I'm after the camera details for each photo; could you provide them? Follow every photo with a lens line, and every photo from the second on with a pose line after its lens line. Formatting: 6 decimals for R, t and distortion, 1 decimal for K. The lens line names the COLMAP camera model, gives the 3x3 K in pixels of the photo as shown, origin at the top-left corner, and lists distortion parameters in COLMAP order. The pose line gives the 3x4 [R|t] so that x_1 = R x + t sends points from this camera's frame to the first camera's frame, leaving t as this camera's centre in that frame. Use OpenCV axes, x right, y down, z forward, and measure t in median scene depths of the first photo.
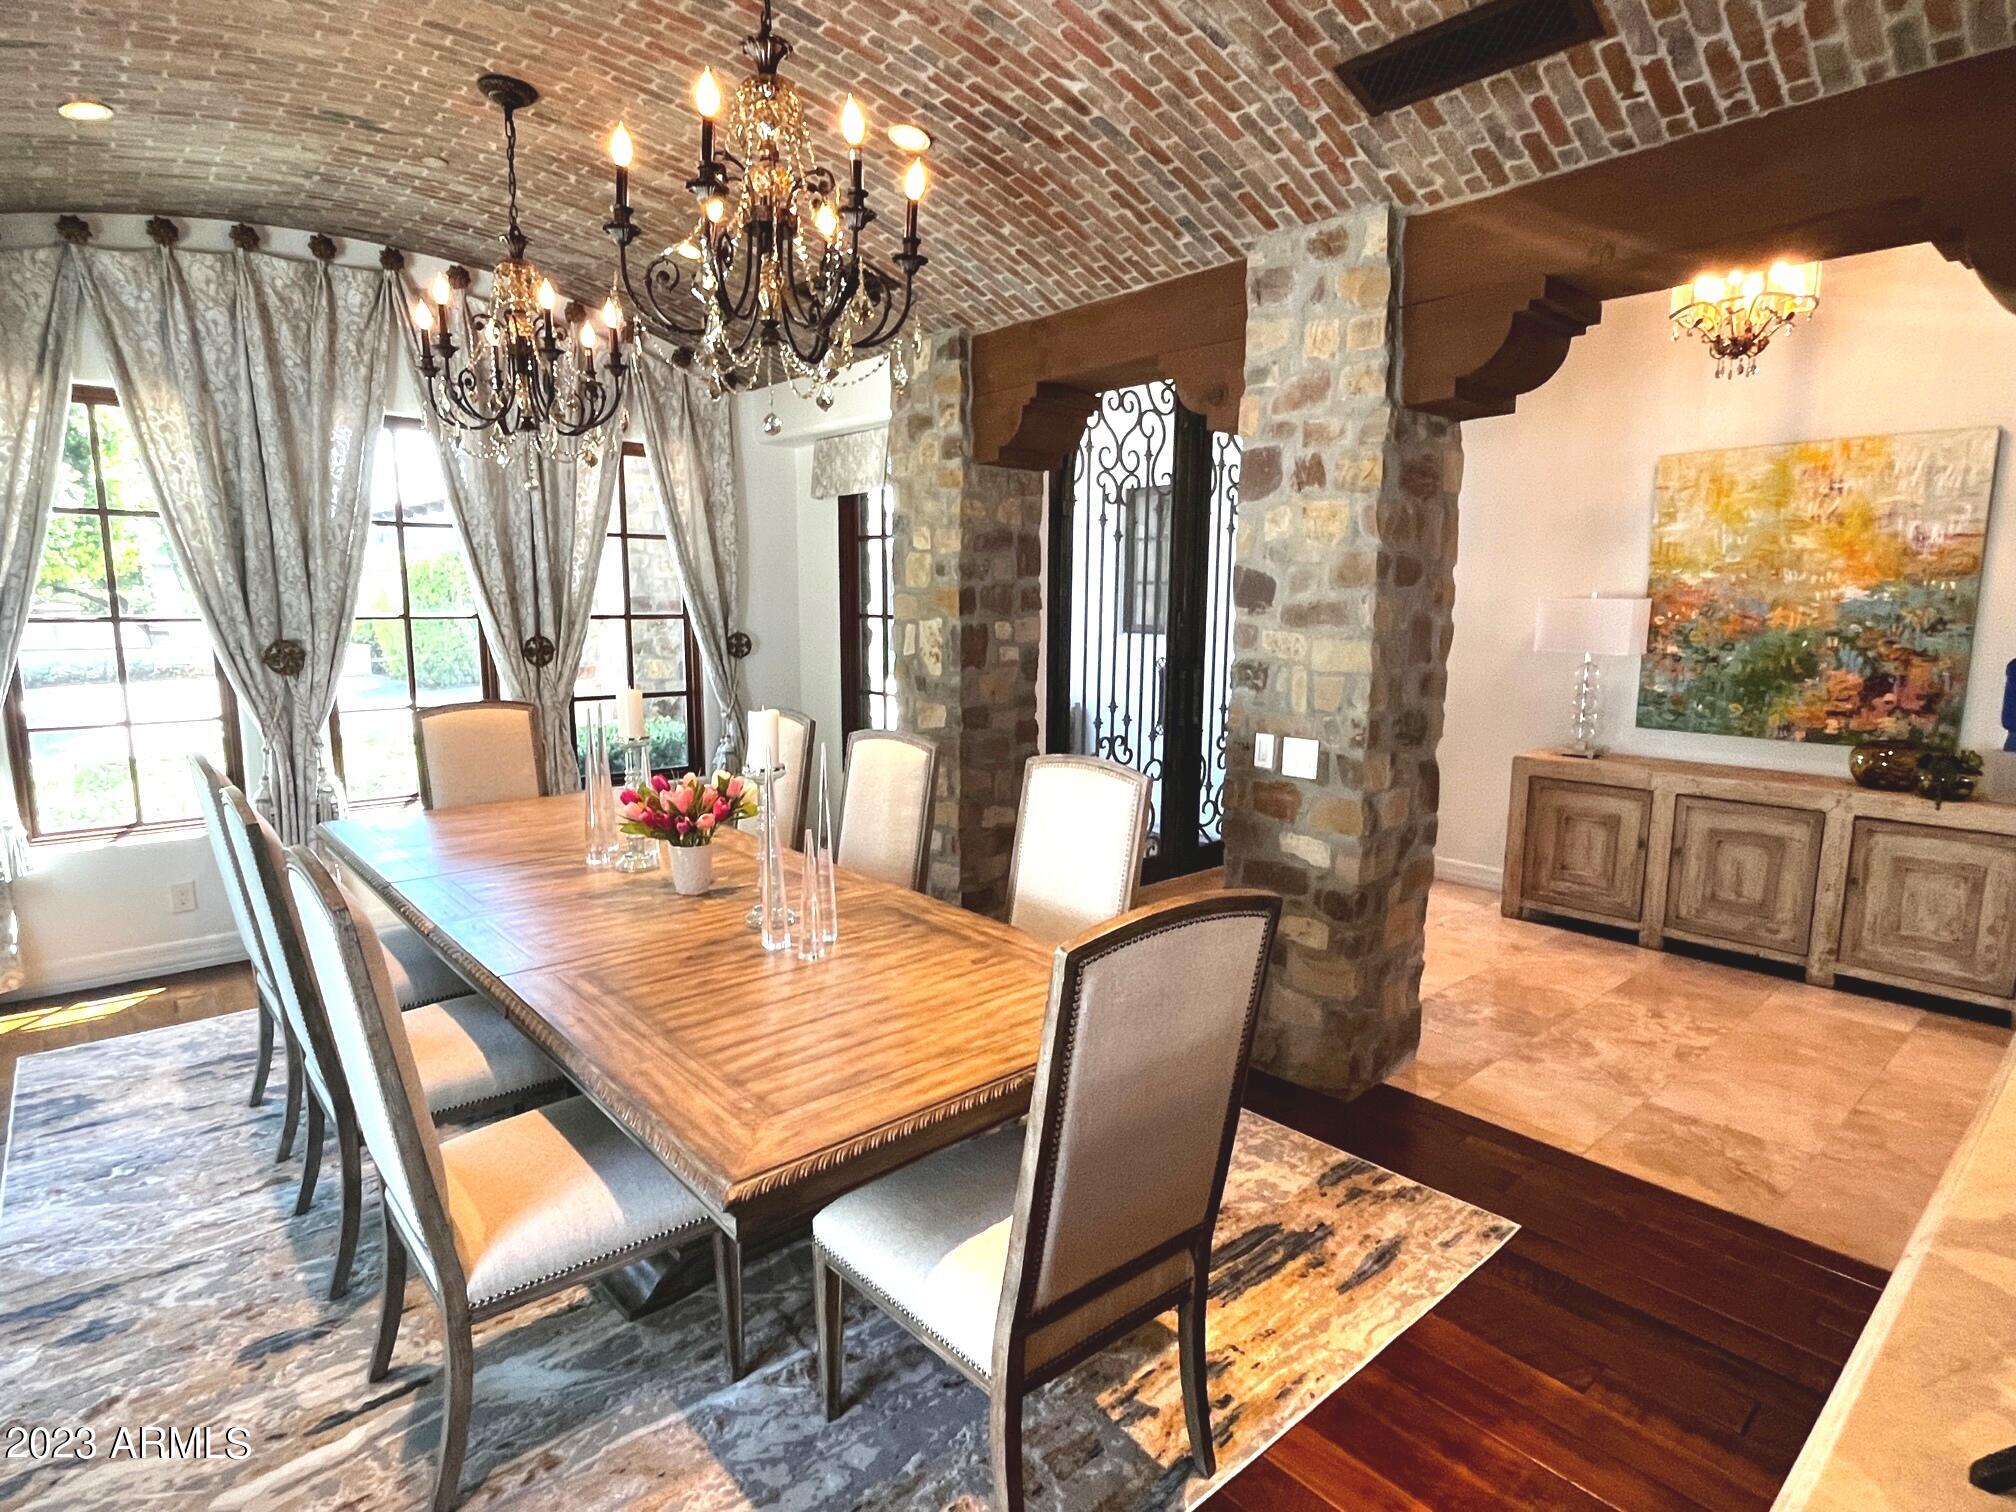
lens RADIAL K [[1045.4, 0, 998.8], [0, 1045.4, 755.5], [0, 0, 1]] dist [-0.003050, -0.001323]
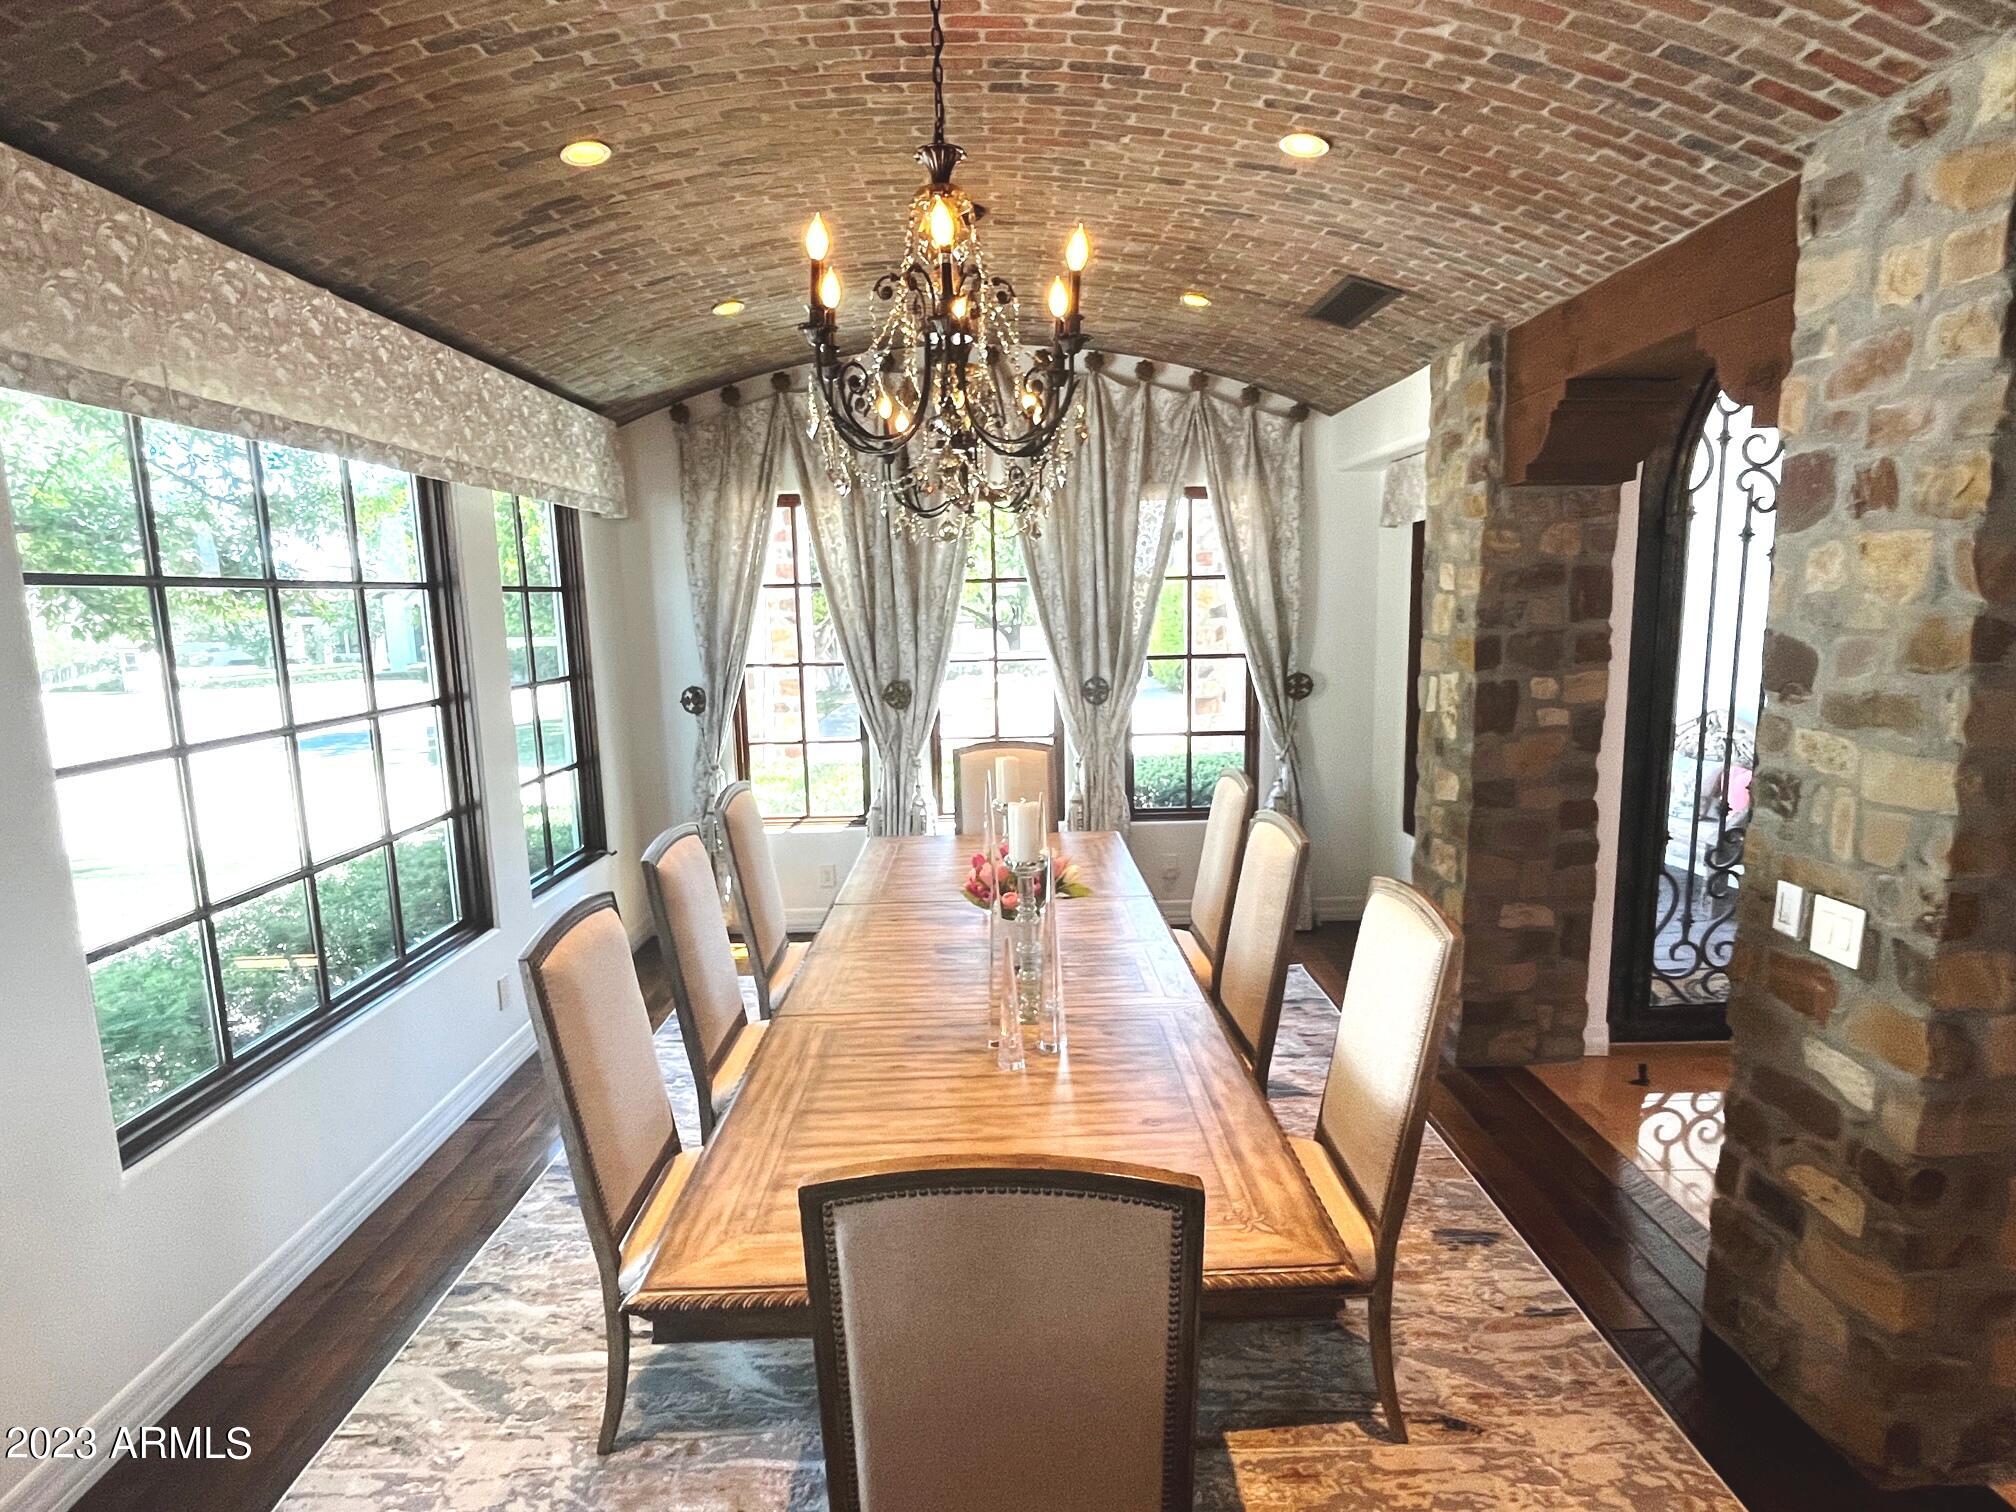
lens RADIAL K [[1045.4, 0, 1004.0], [0, 1045.4, 759.8], [0, 0, 1]] dist [-0.003050, -0.001323]
pose [[0.765661, 0.072115, -0.639189, 0.320642], [-0.070930, 0.997101, 0.027531, -0.090057], [0.639321, 0.024259, 0.768557, 0.188918]]
